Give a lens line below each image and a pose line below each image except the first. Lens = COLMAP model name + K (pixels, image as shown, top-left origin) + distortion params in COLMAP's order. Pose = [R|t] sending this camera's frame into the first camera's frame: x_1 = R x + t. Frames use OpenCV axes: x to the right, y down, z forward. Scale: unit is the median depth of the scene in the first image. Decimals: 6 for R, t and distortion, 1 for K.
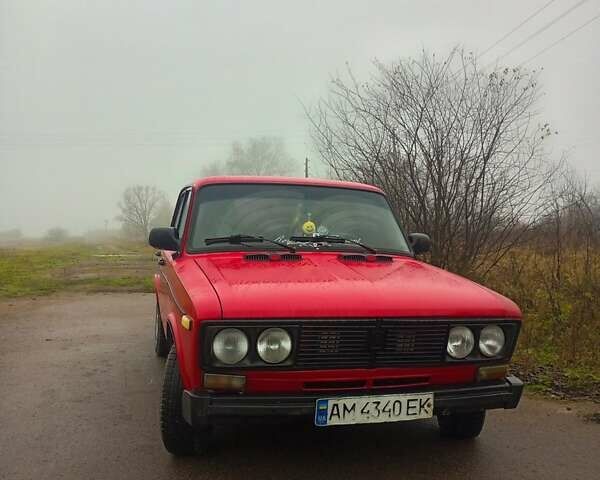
lens RADIAL K [[583.7, 0, 300.0], [0, 583.7, 240.0], [0, 0, 1]] dist [0.061610, -0.003515]
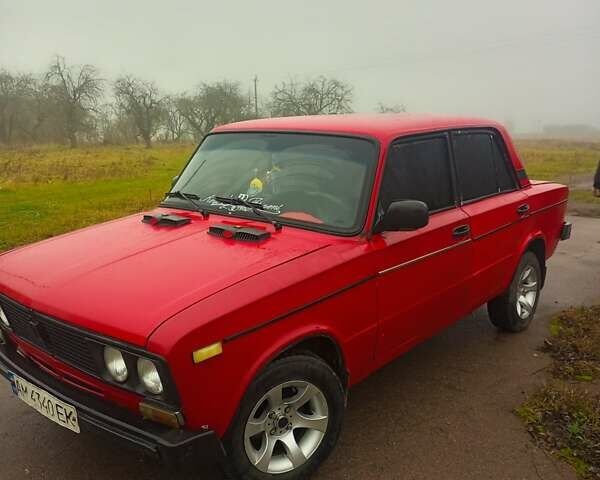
lens RADIAL K [[583.7, 0, 300.0], [0, 583.7, 240.0], [0, 0, 1]] dist [0.061610, -0.003515]
pose [[0.551600, 0.143567, -0.821660, 0.773476], [0.001799, 0.984869, 0.173292, -0.091928], [0.834107, -0.097066, 0.542995, 0.595327]]
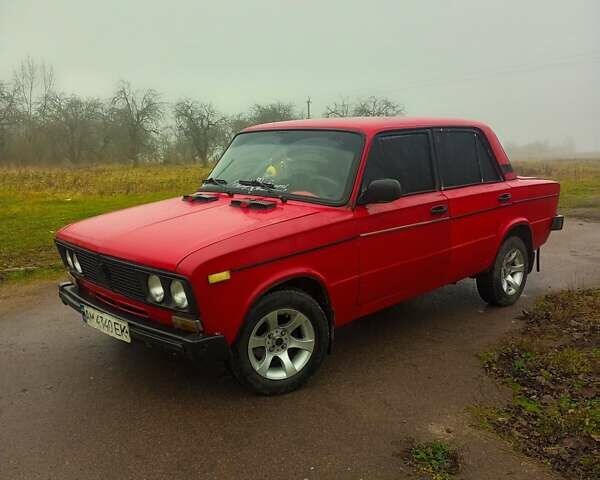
lens RADIAL K [[583.7, 0, 300.0], [0, 583.7, 240.0], [0, 0, 1]] dist [0.061610, -0.003515]
pose [[0.472520, 0.119524, -0.873177, 1.000810], [0.004640, 0.990410, 0.138083, -0.045977], [0.881308, -0.069299, 0.467434, 0.550339]]
